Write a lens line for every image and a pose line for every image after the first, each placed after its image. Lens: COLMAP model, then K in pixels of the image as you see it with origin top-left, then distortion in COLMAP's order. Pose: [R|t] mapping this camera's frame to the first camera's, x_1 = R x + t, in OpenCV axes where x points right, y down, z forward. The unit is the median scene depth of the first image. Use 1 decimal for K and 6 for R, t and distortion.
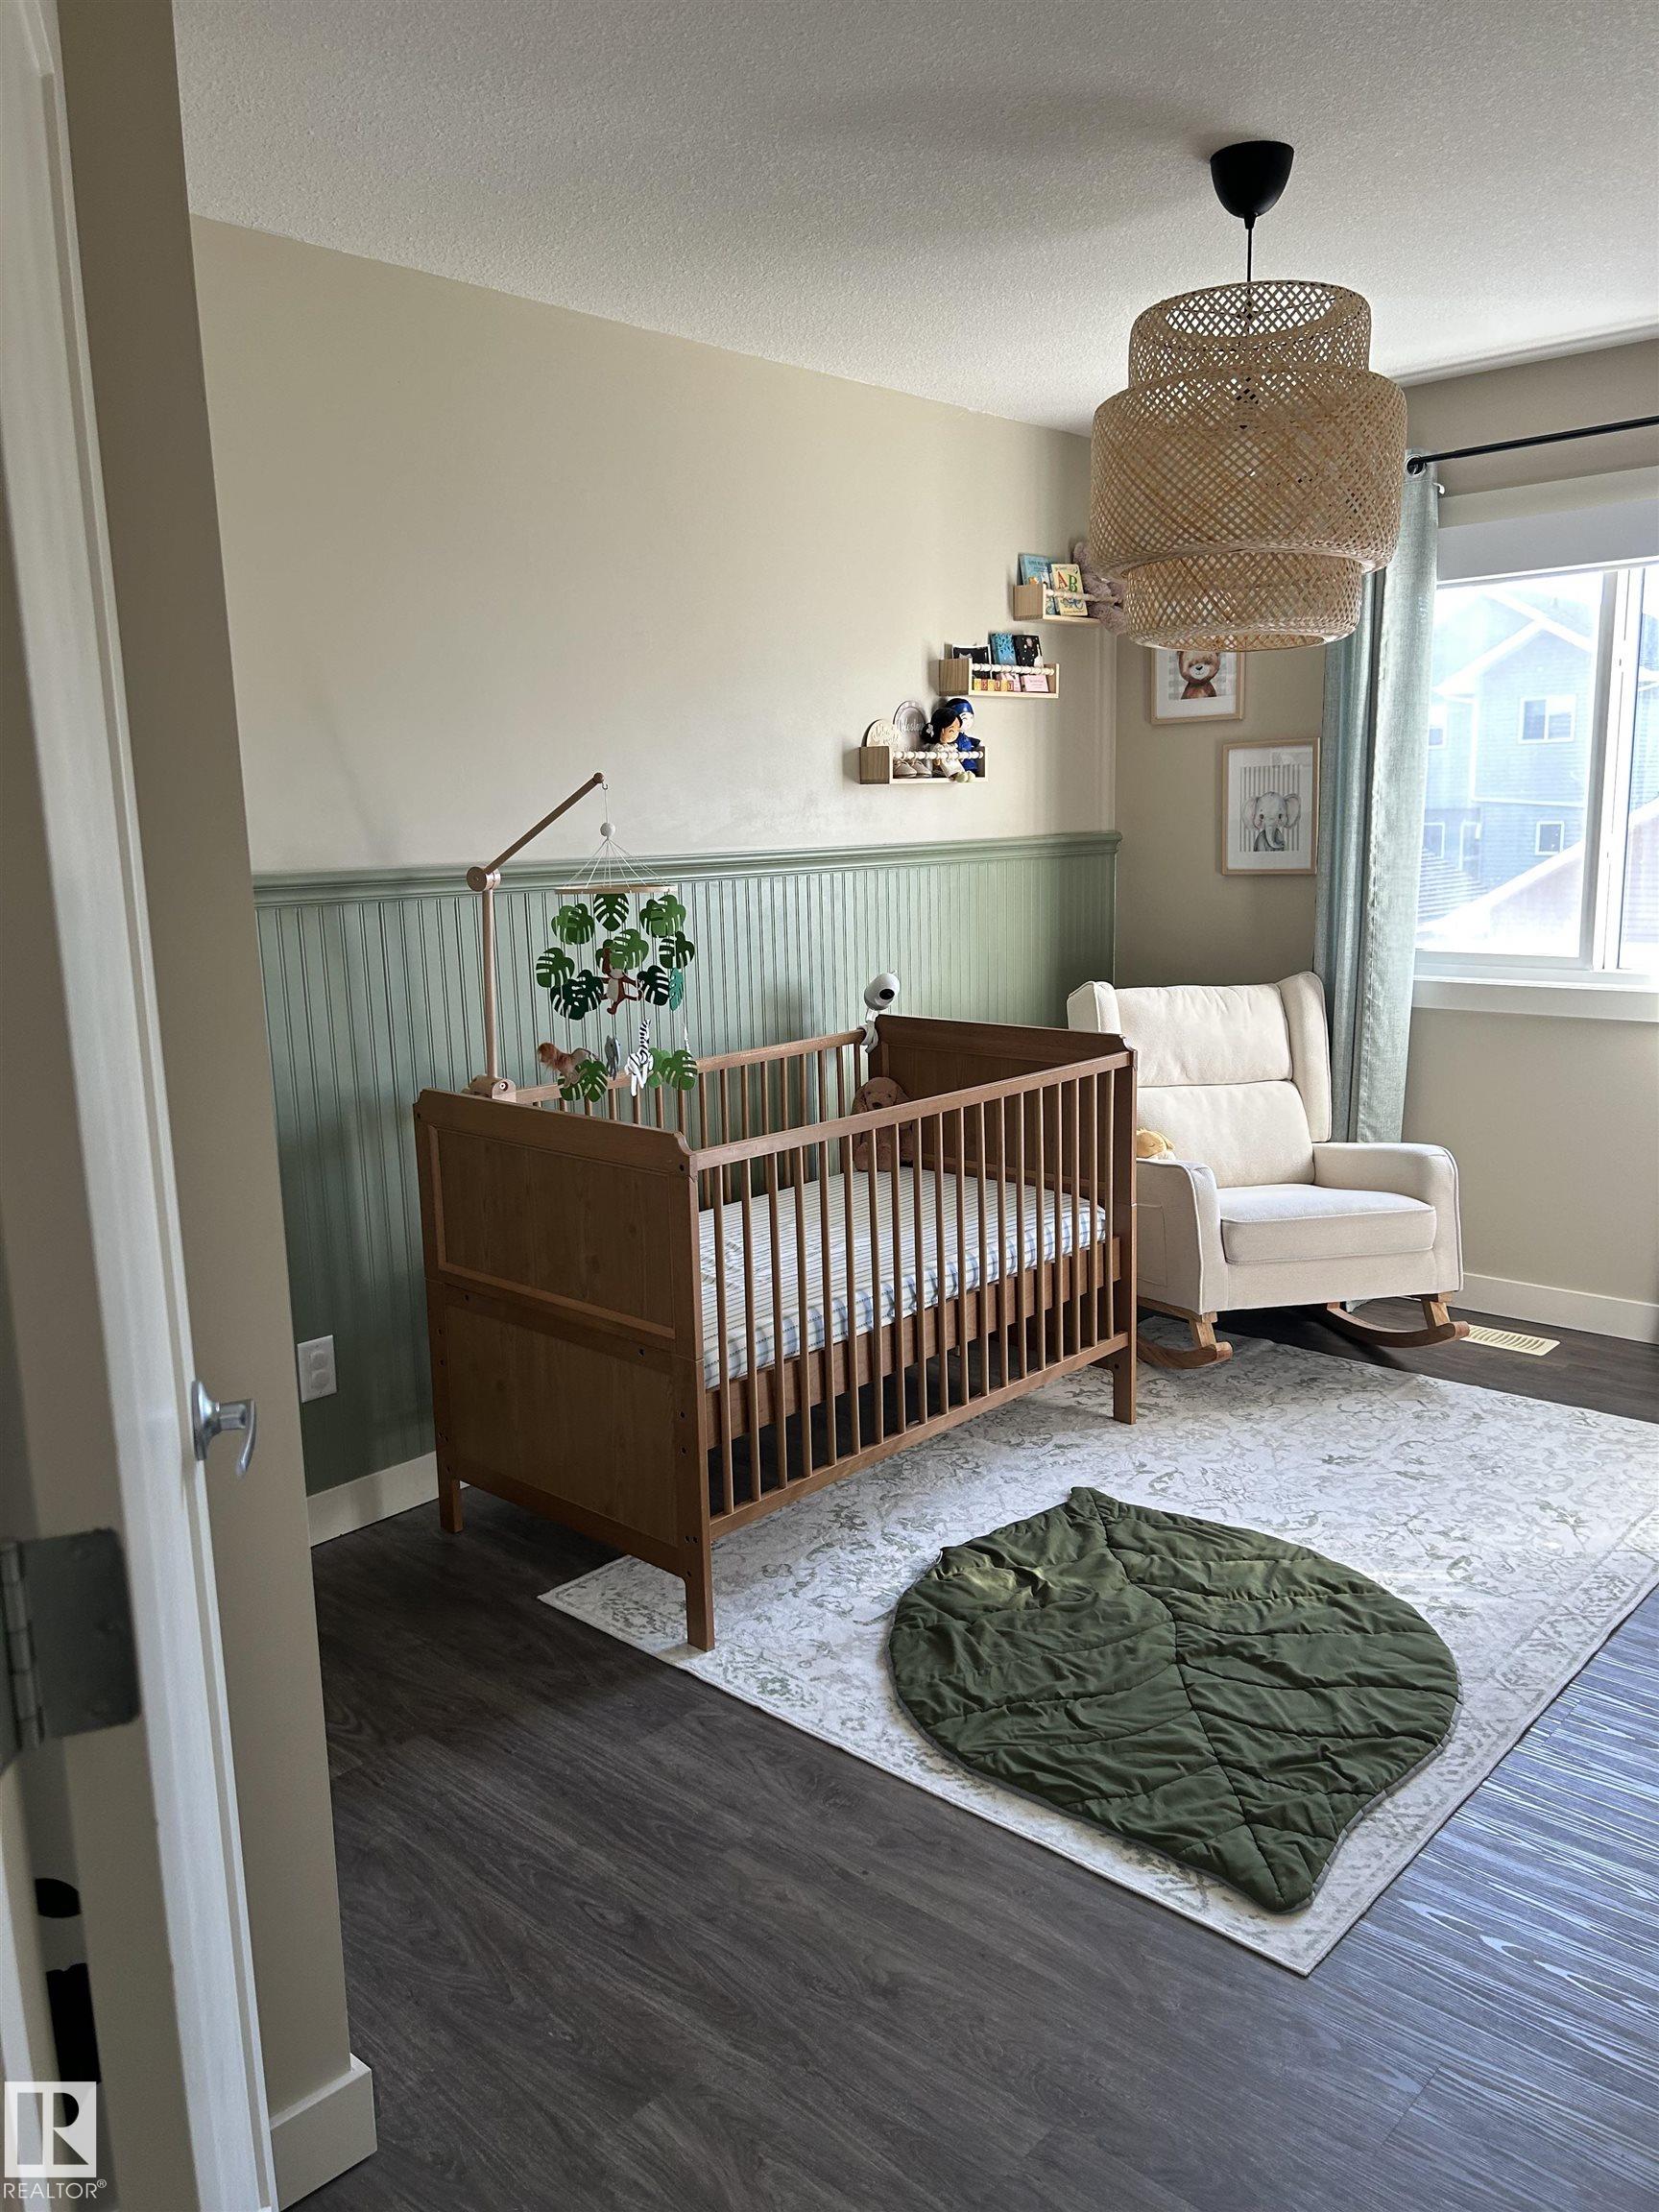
lens RADIAL K [[1658.7, 0, 833.3], [0, 1658.7, 1095.0], [0, 0, 1]] dist [0.064260, -0.071951]
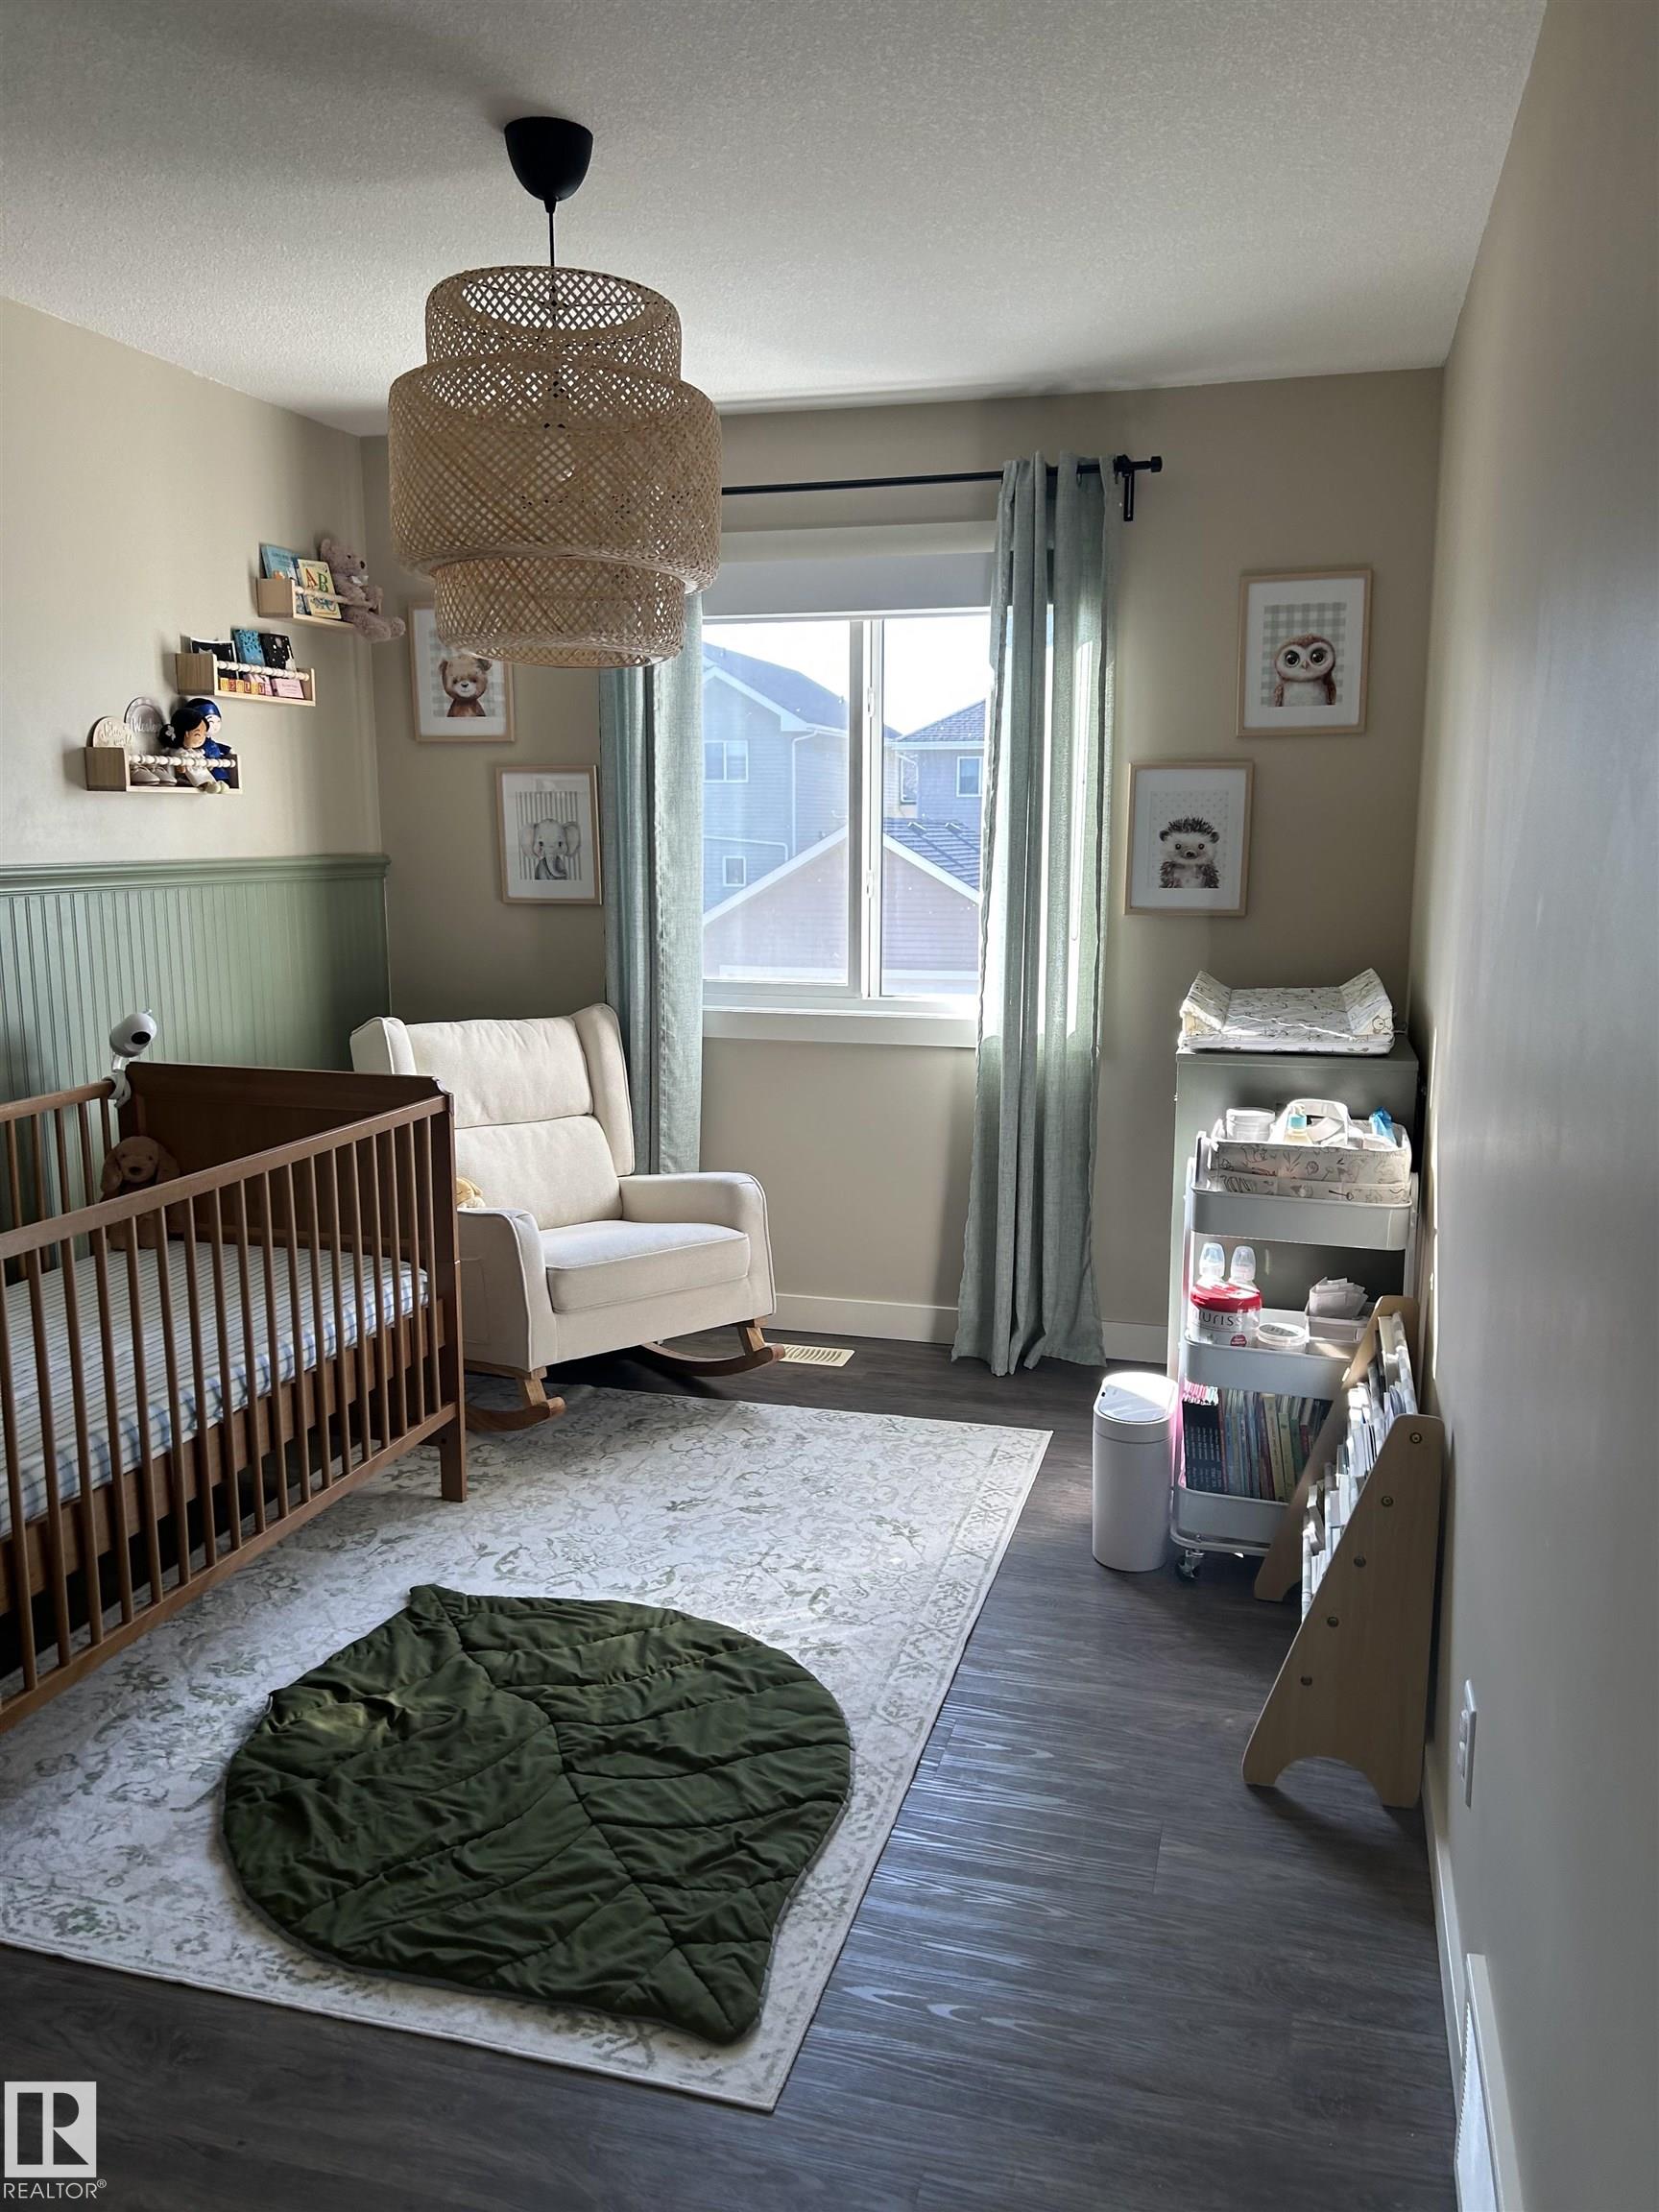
lens RADIAL K [[1658.7, 0, 844.9], [0, 1658.7, 1099.1], [0, 0, 1]] dist [0.064260, -0.071951]
pose [[0.891775, -0.046174, 0.450117, -0.042282], [0.051624, 0.998667, 0.000167, -0.014461], [-0.449525, 0.023088, 0.892969, 0.092345]]
